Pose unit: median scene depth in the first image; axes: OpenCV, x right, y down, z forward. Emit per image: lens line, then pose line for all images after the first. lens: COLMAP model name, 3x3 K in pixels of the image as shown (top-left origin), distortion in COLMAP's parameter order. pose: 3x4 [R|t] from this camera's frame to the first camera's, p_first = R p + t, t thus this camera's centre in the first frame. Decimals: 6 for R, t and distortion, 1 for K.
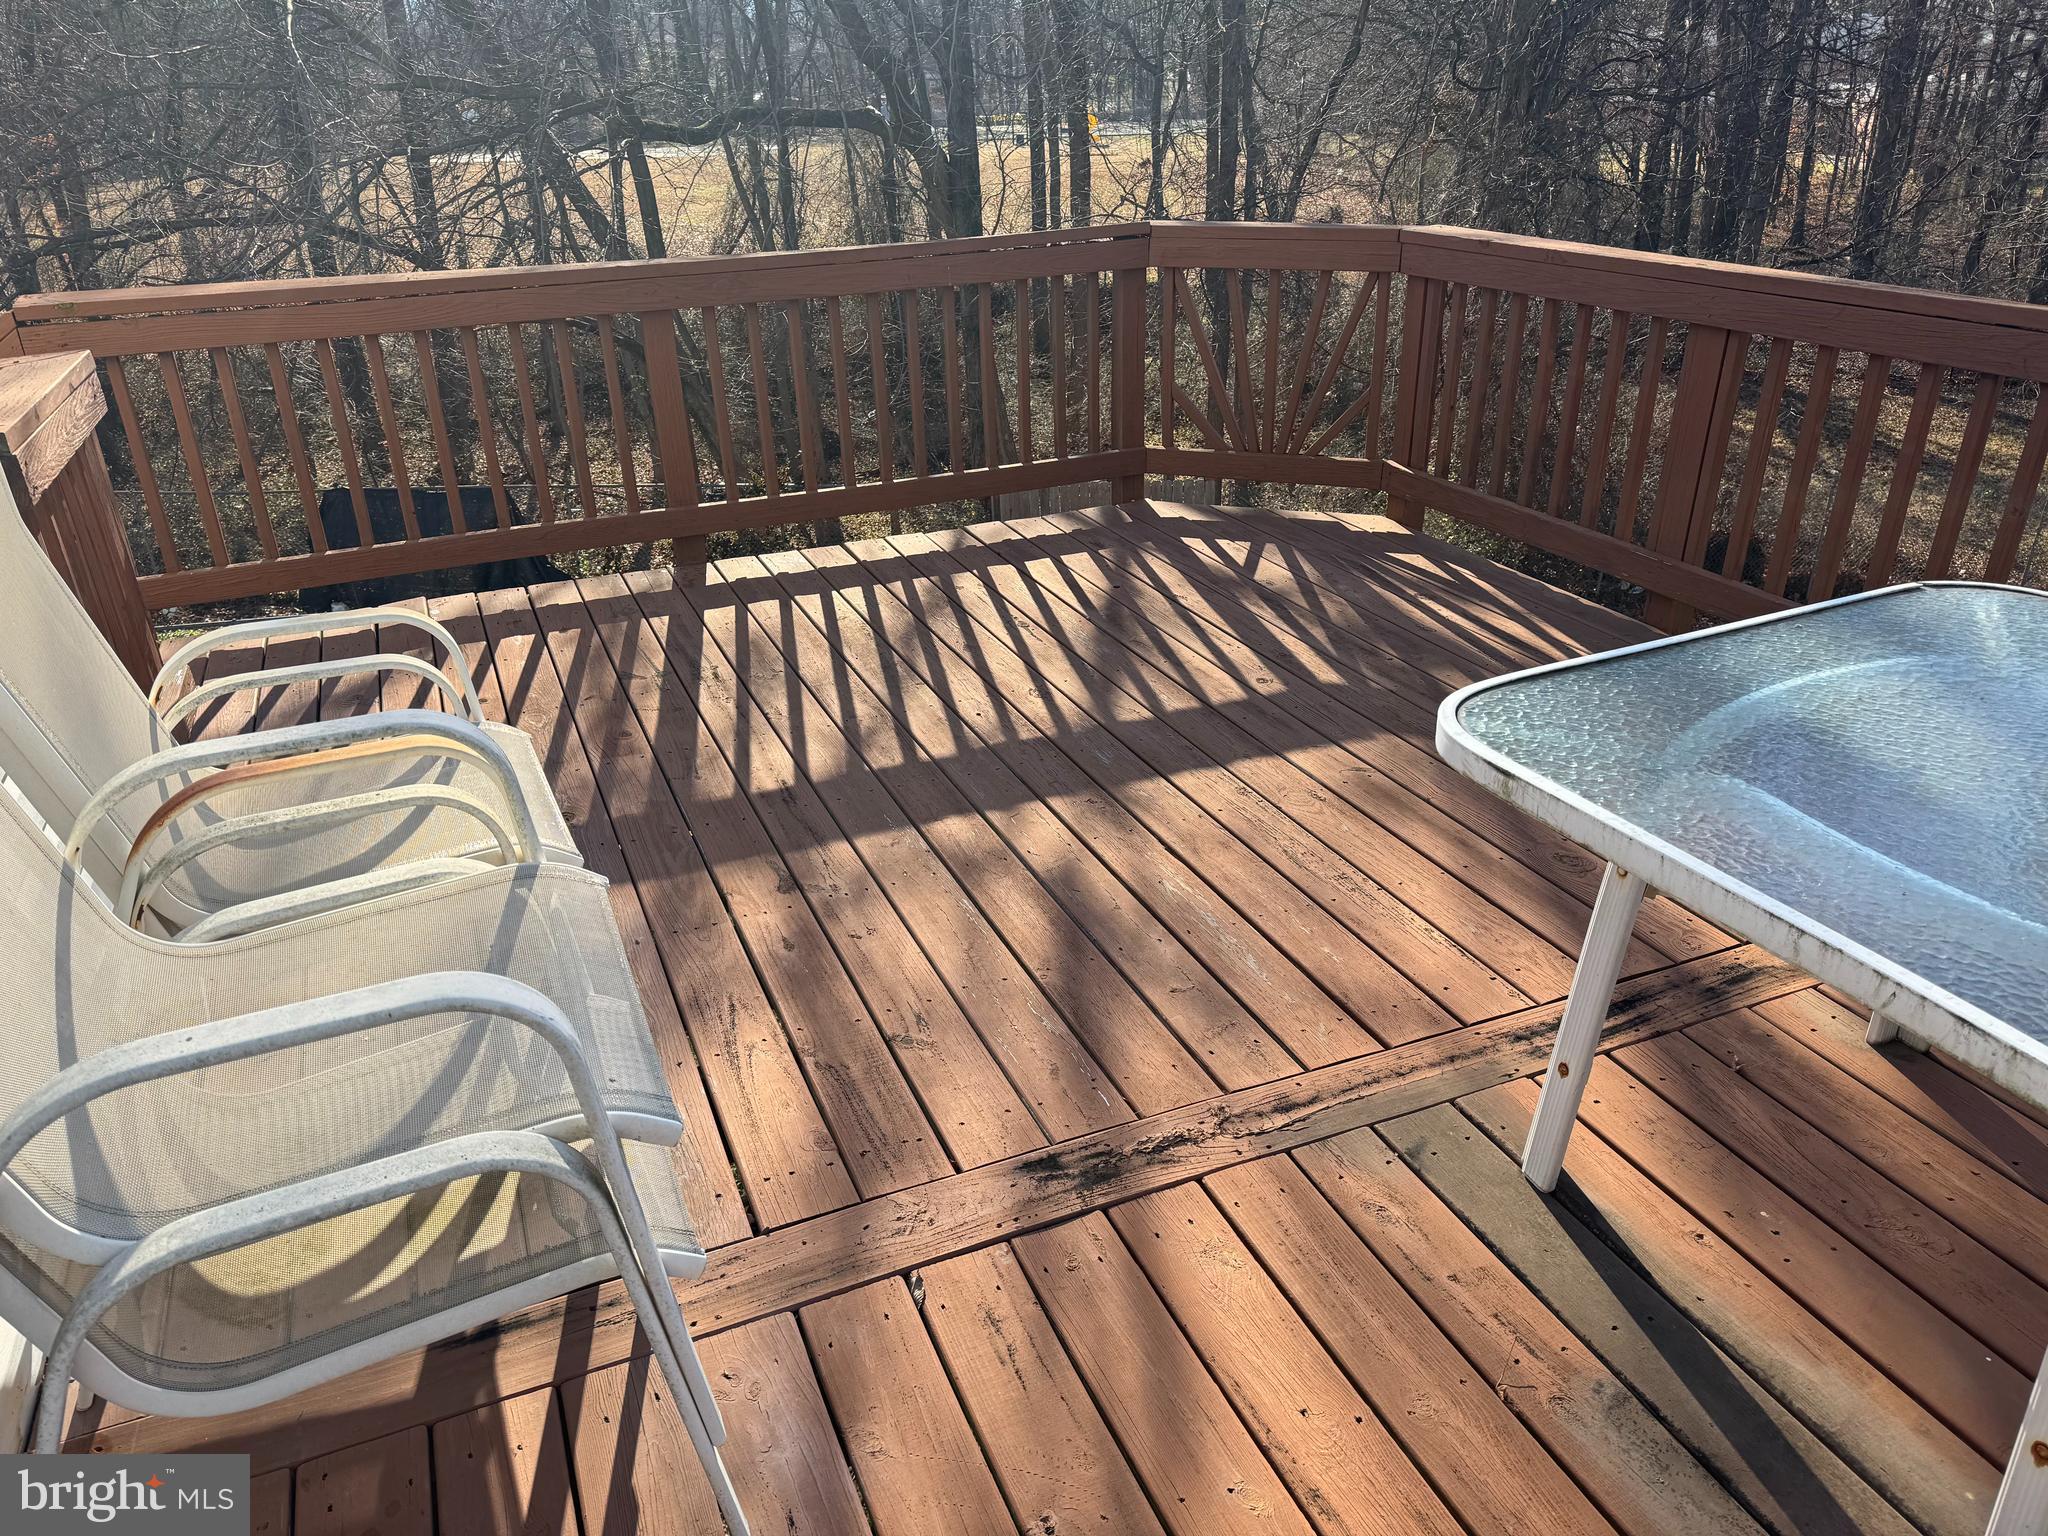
lens RADIAL K [[1428.0, 0, 1024.0], [0, 1428.0, 768.0], [0, 0, 1]] dist [0.173057, -0.087558]
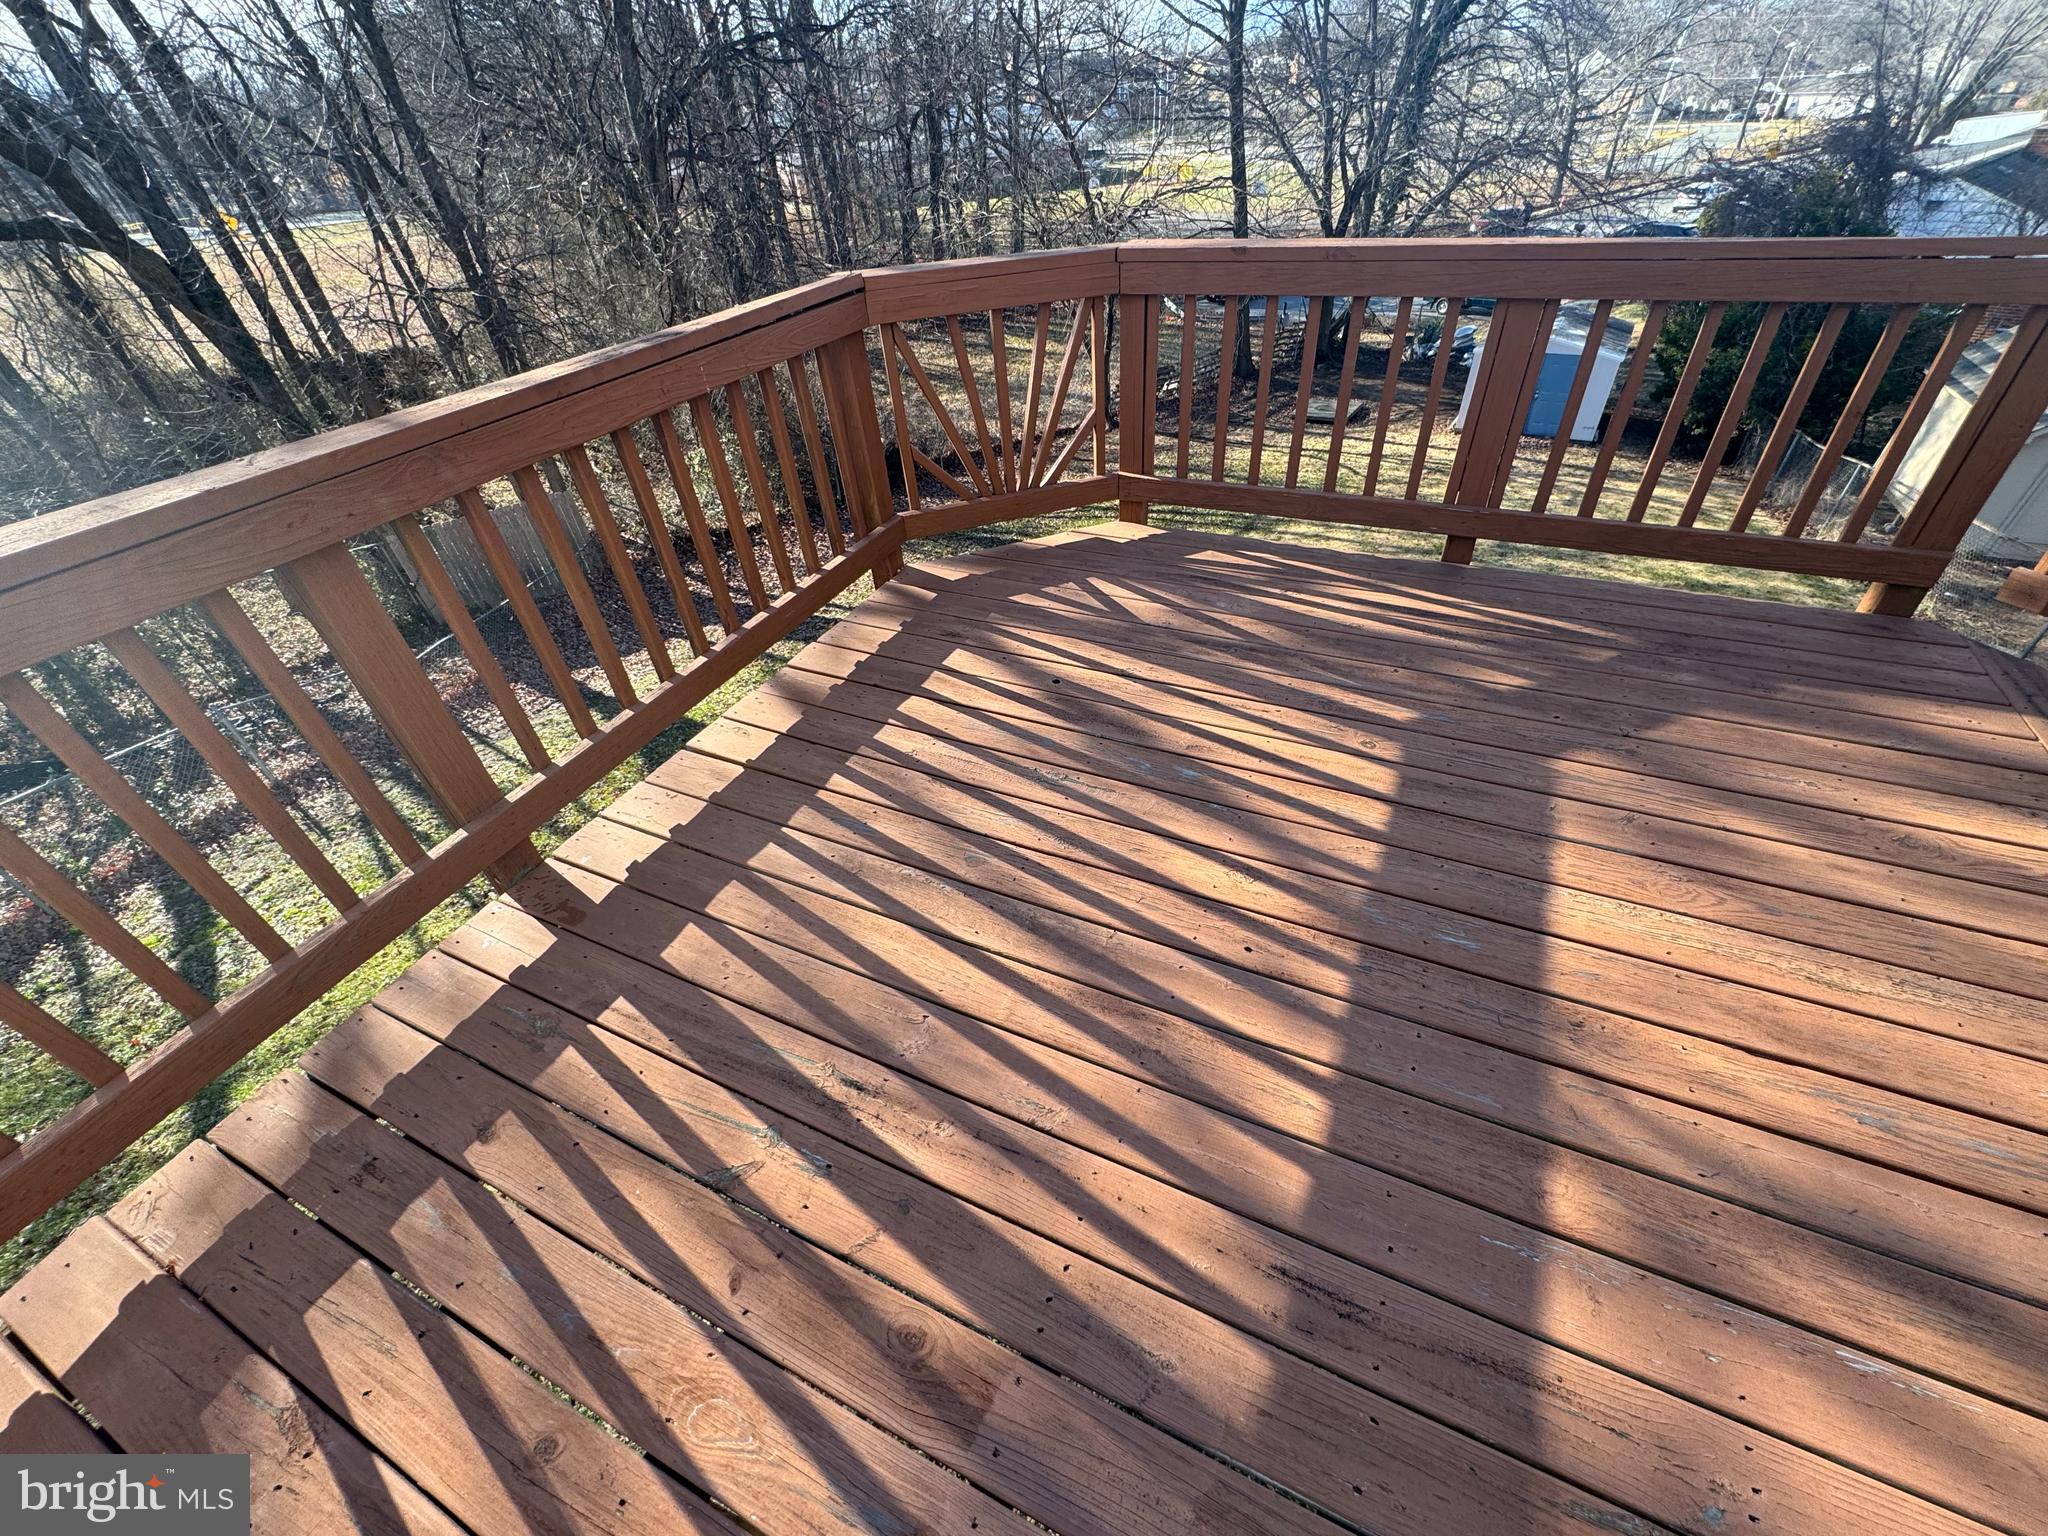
lens RADIAL K [[820.6, 0, 1024.5], [0, 820.6, 762.0], [0, 0, 1]] dist [-0.000704, 0.000004]
pose [[0.738703, -0.432944, 0.516602, -0.244985], [0.325710, 0.900295, 0.288760, -0.236498], [-0.590111, -0.045045, 0.806065, 0.573346]]
